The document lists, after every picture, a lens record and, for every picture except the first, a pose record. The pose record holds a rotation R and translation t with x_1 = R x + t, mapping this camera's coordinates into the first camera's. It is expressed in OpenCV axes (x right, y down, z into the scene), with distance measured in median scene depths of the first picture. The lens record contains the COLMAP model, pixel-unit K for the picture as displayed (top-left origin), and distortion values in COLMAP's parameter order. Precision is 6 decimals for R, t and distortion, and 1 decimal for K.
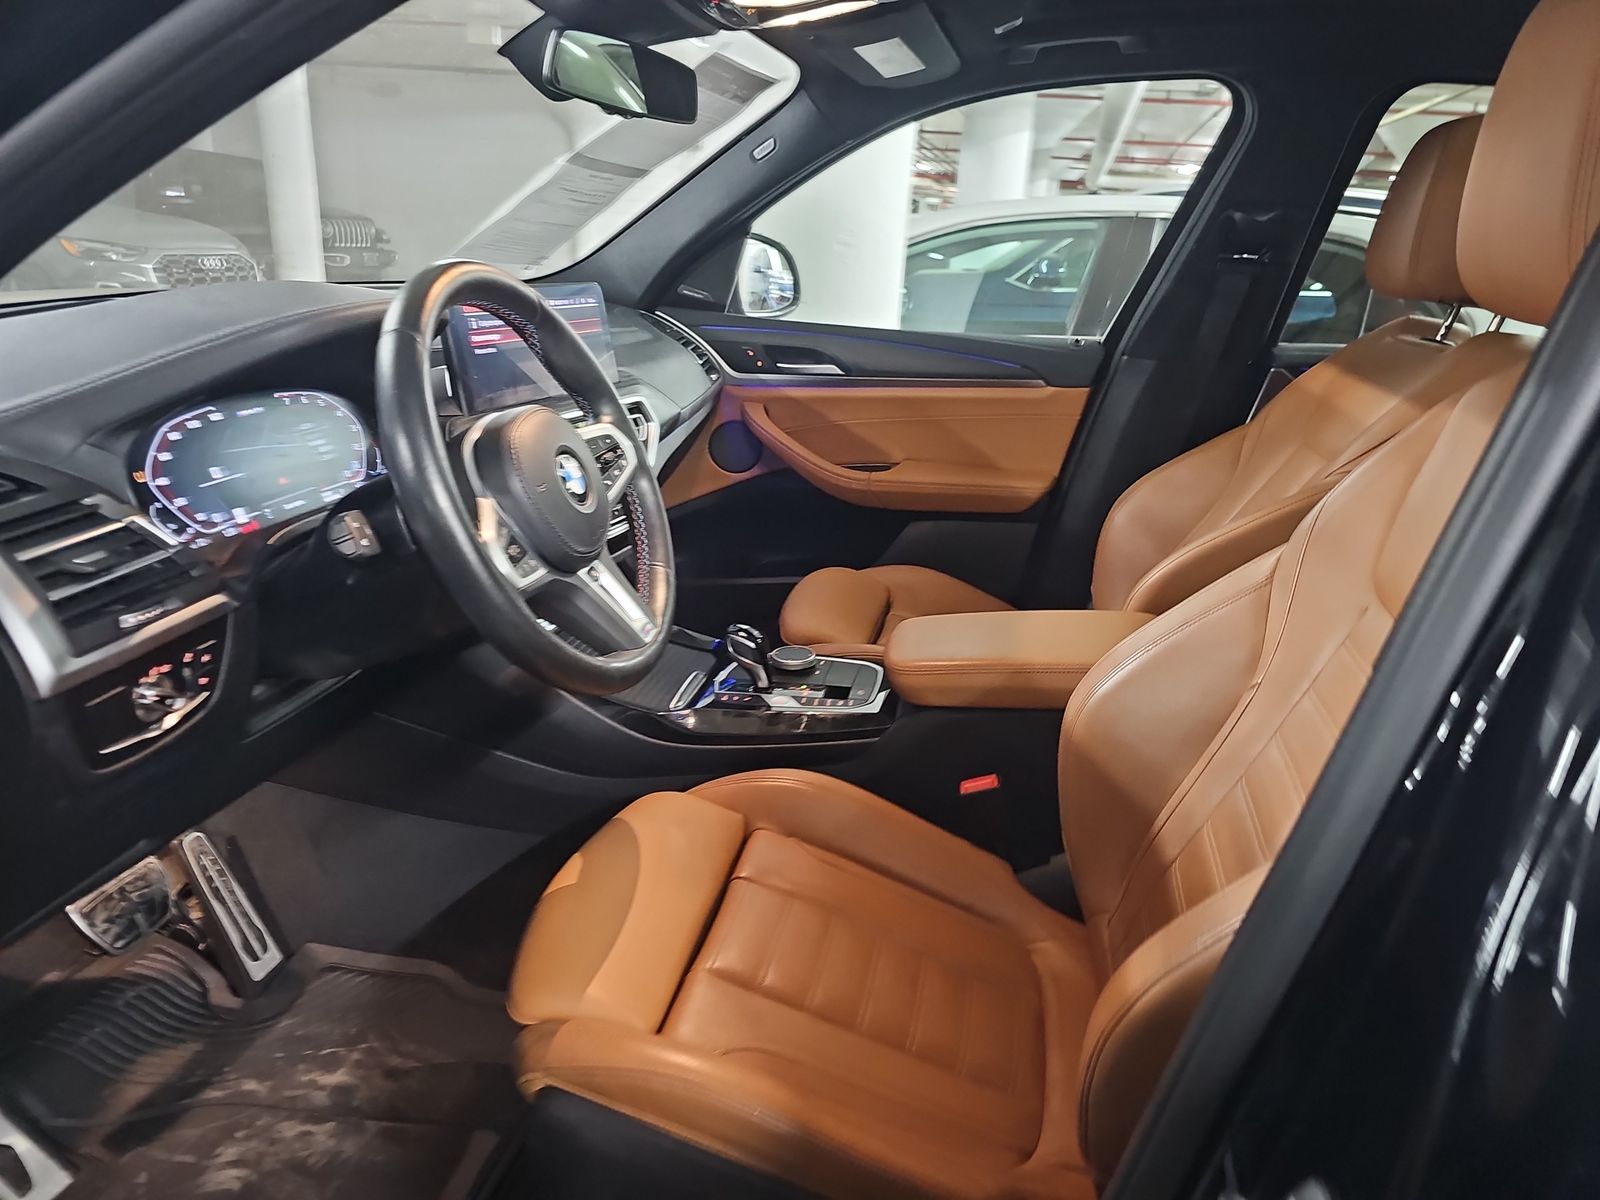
lens RADIAL K [[1057.8, 0, 807.2], [0, 1057.8, 613.9], [0, 0, 1]] dist [0.034886, -0.032740]
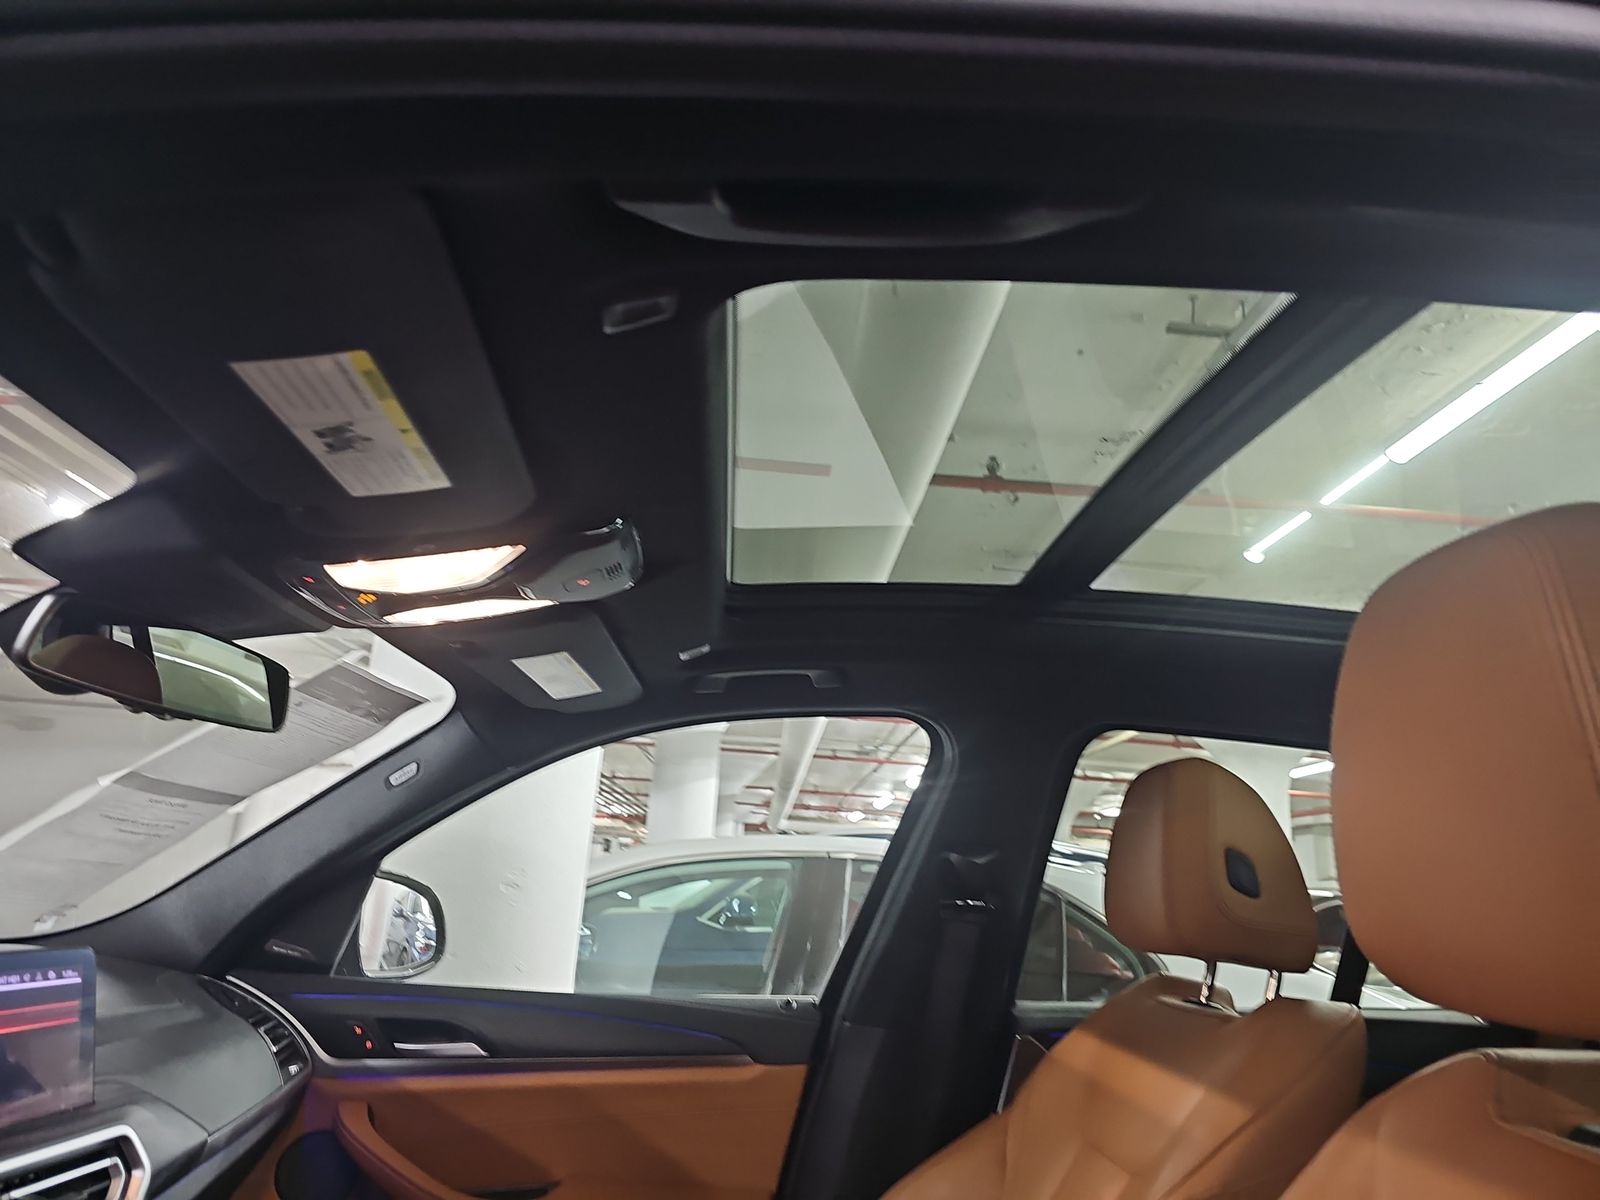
lens RADIAL K [[1057.8, 0, 813.3], [0, 1057.8, 602.8], [0, 0, 1]] dist [0.034886, -0.032740]
pose [[0.960516, 0.073864, 0.268240, 0.029496], [0.088196, 0.833559, -0.545345, -0.061892], [-0.263875, 0.547470, 0.794132, 0.166509]]
